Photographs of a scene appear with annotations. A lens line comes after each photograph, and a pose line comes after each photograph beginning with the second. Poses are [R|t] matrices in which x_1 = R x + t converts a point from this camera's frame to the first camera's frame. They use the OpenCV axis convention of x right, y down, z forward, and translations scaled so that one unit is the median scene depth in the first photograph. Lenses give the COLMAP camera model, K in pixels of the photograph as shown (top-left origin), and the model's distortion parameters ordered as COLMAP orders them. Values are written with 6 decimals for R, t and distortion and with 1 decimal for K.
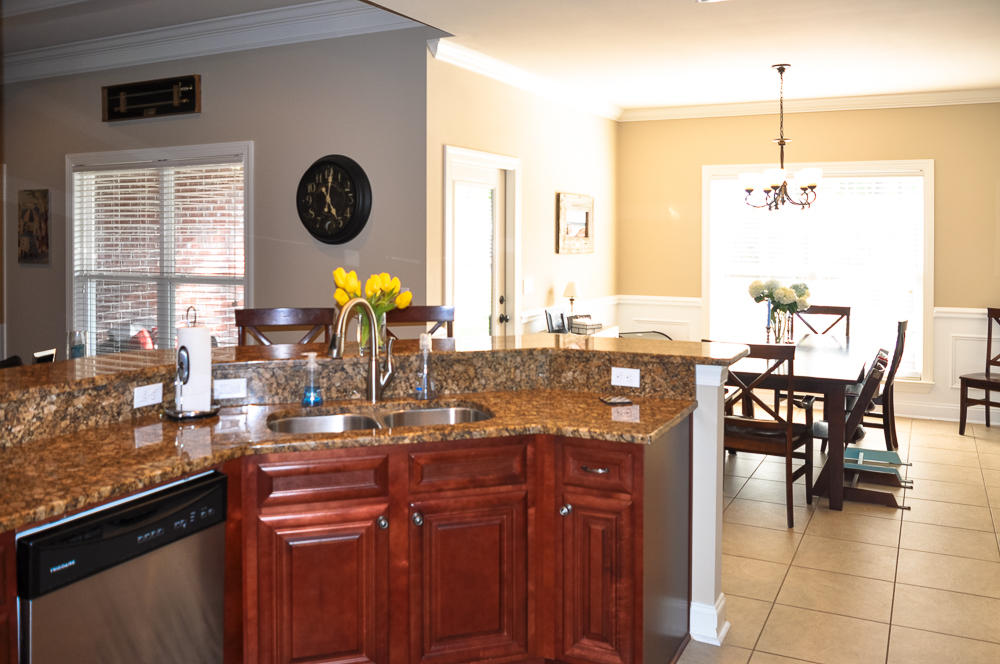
lens RADIAL K [[850.1, 0, 502.8], [0, 850.1, 239.2], [0, 0, 1]] dist [-0.054372, 0.000250]
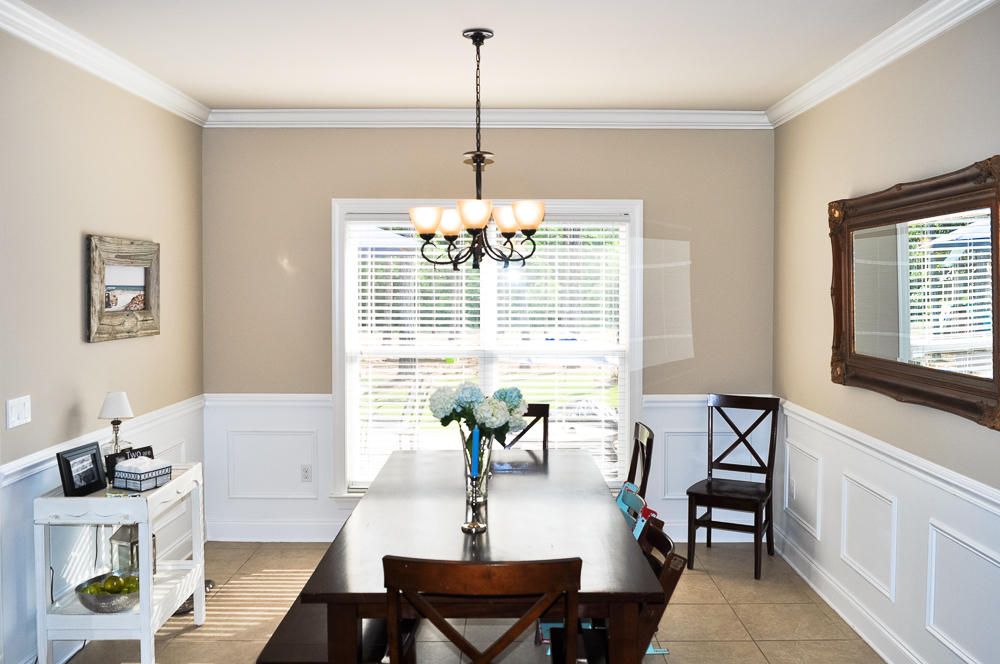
lens RADIAL K [[816.4, 0, 501.2], [0, 816.4, 285.3], [0, 0, 1]] dist [-0.047704, 0.001978]
pose [[0.892452, -0.004592, 0.451119, 0.070861], [0.003991, 0.999989, 0.002285, -0.021510], [-0.451125, -0.000239, 0.892461, 0.418285]]
